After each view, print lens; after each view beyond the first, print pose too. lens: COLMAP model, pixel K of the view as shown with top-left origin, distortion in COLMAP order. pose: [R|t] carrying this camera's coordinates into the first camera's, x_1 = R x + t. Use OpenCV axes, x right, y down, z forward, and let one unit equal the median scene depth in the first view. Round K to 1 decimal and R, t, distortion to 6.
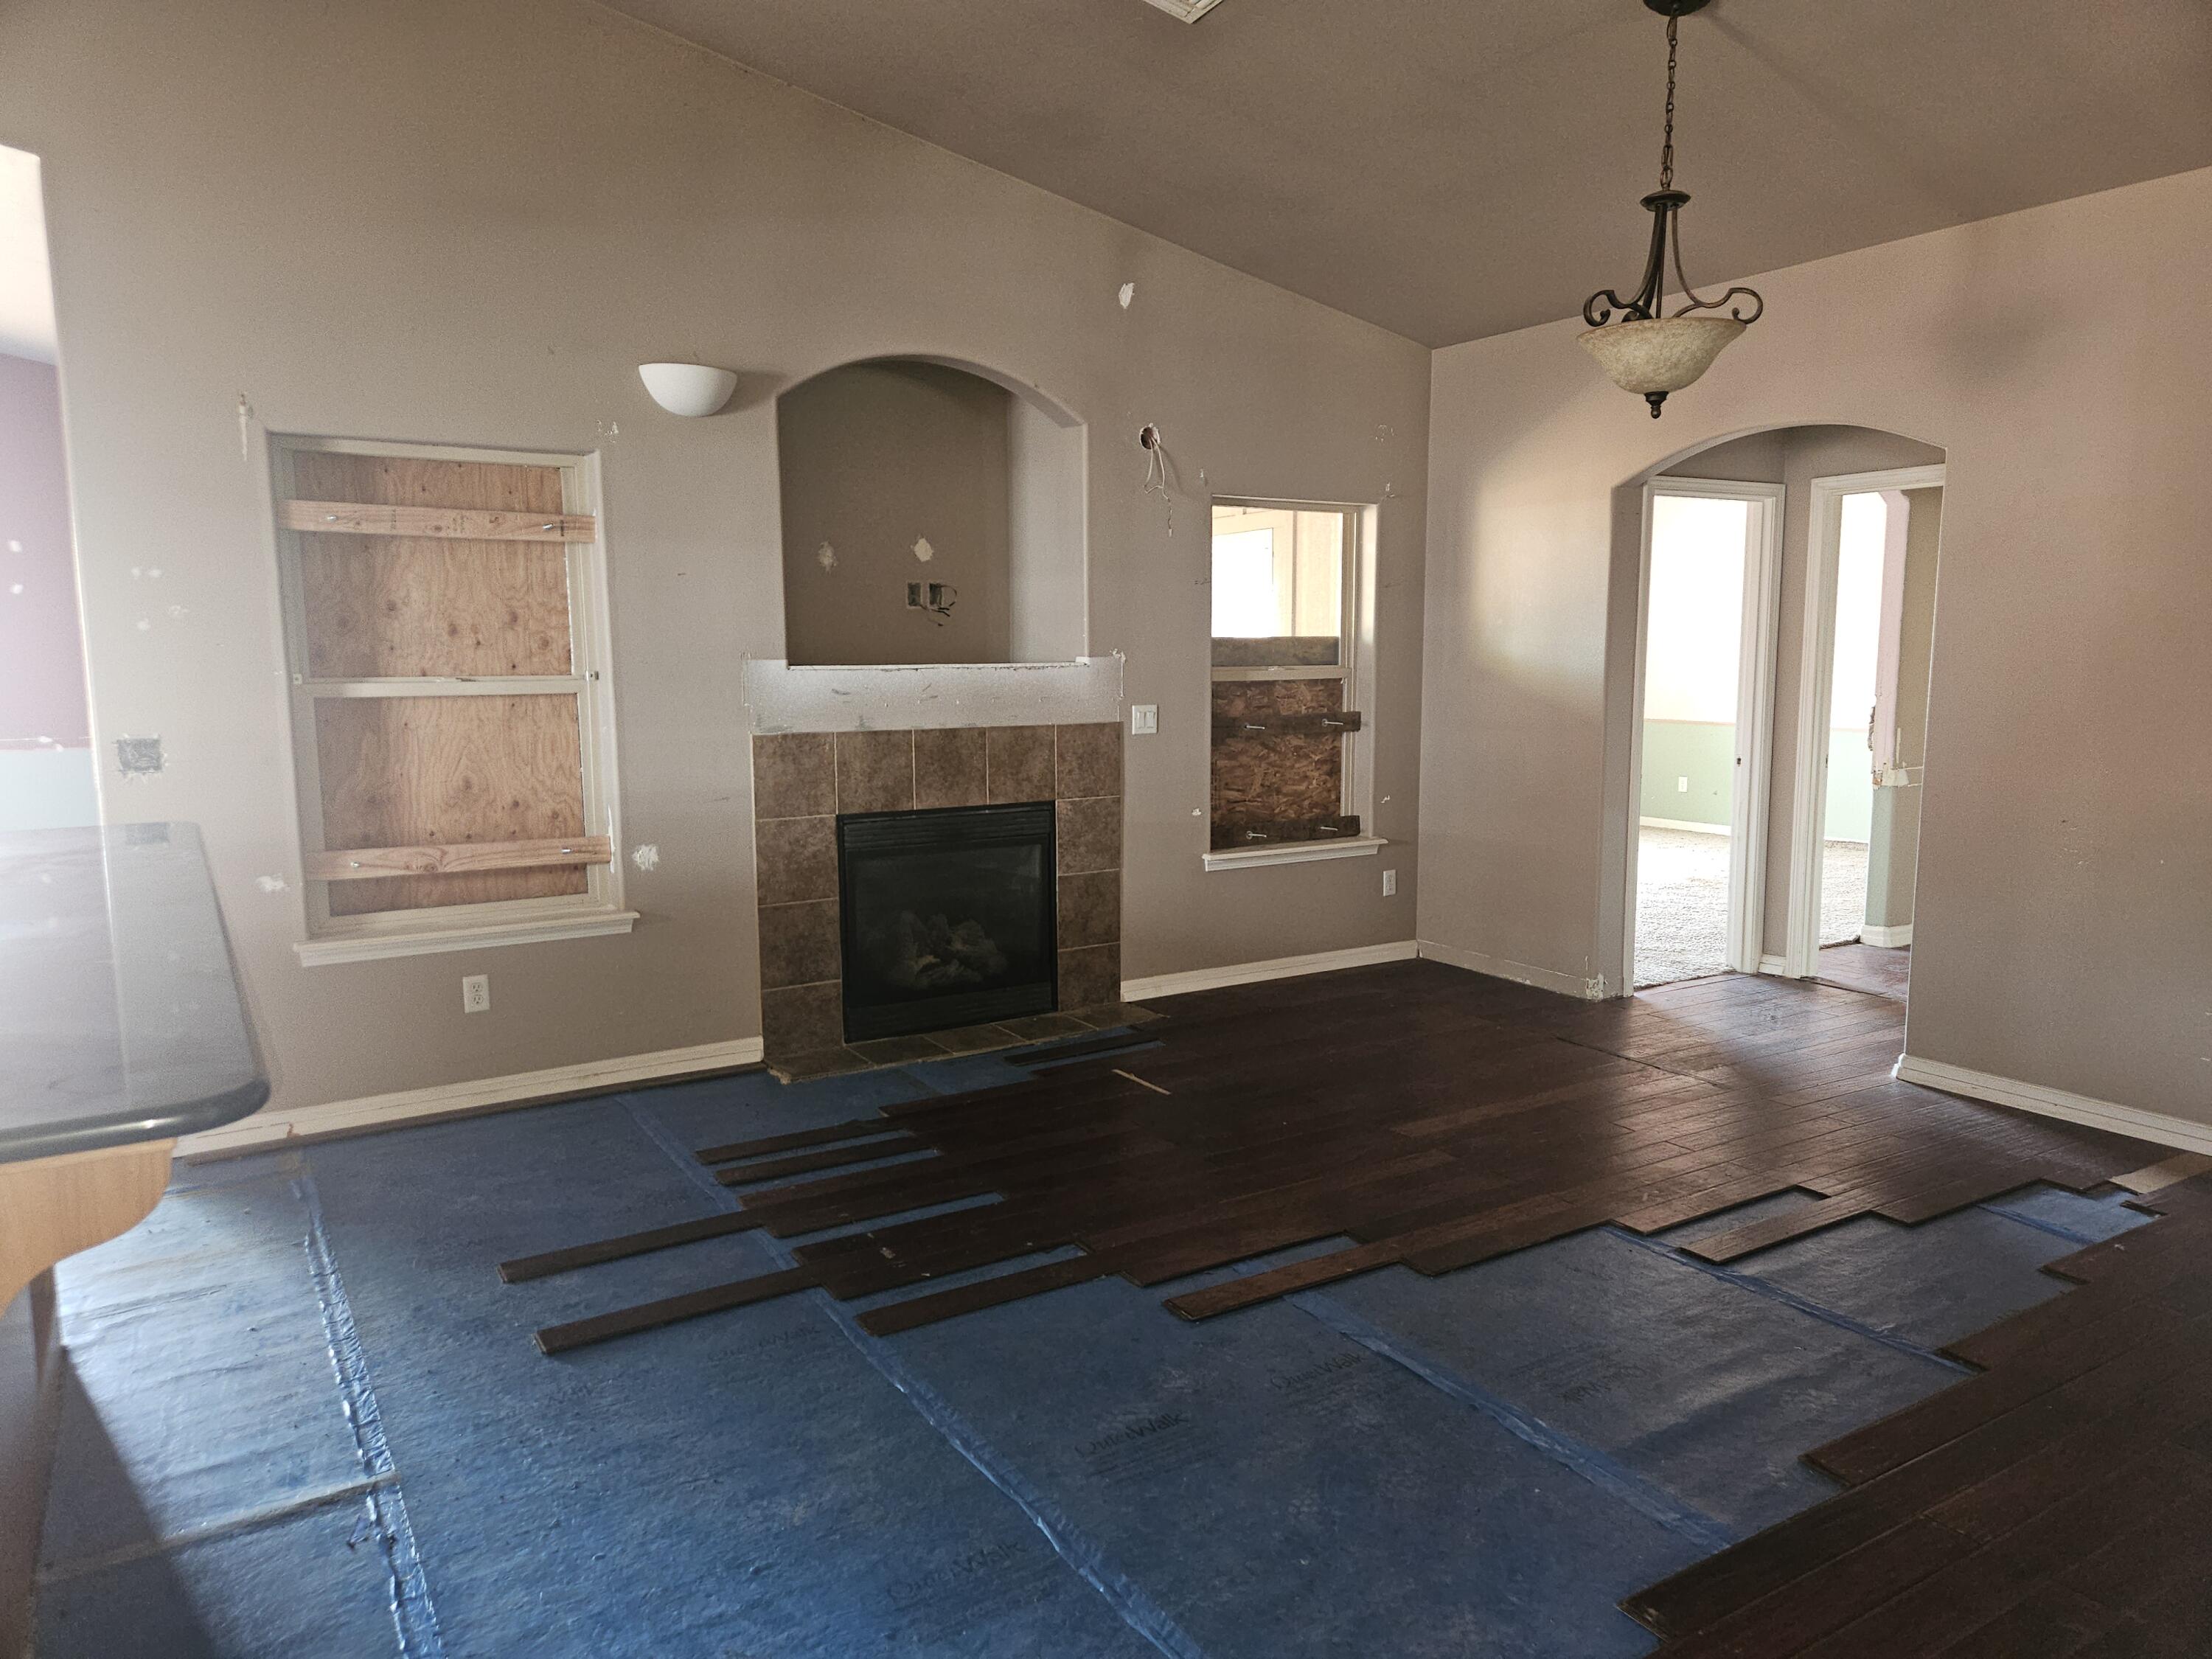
lens RADIAL K [[1491.7, 0, 1098.1], [0, 1491.7, 843.6], [0, 0, 1]] dist [0.042949, -0.014304]
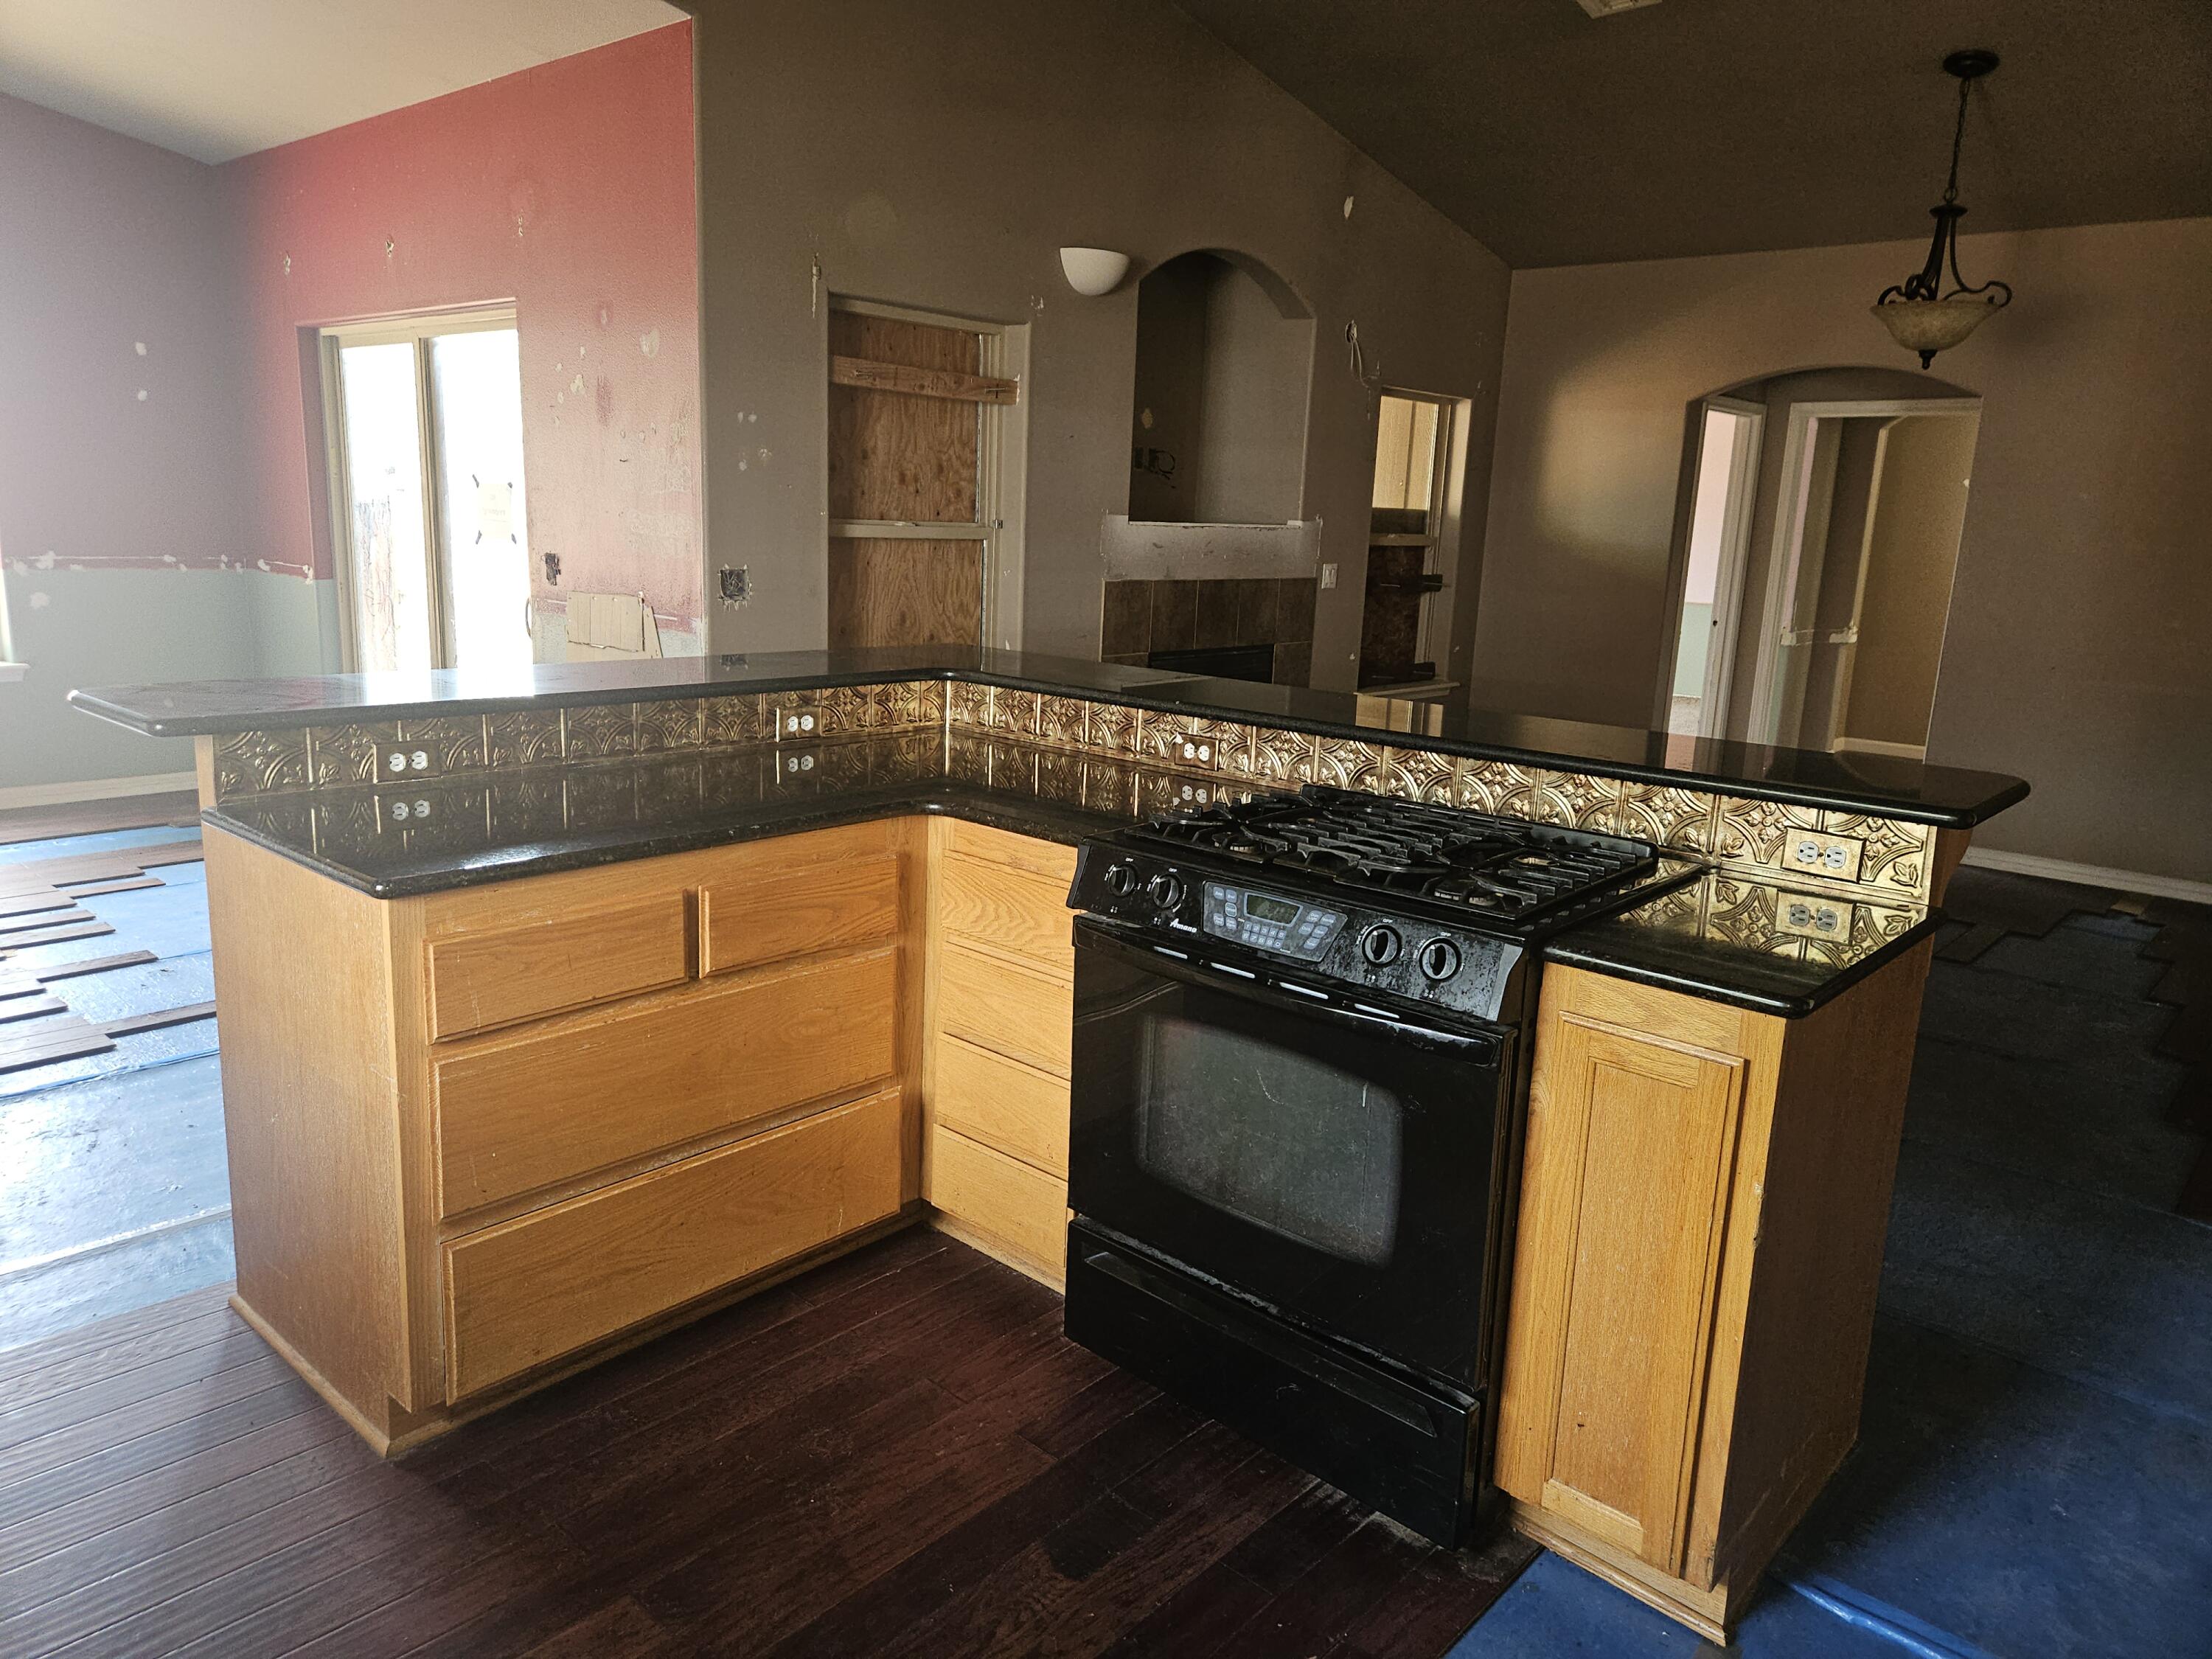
lens RADIAL K [[1491.7, 0, 1119.1], [0, 1491.7, 811.9], [0, 0, 1]] dist [0.042949, -0.014304]
pose [[0.959249, -0.013043, 0.282259, -0.528789], [-0.008080, 0.997259, 0.073545, 0.019280], [-0.282445, -0.072829, 0.956515, -0.108870]]
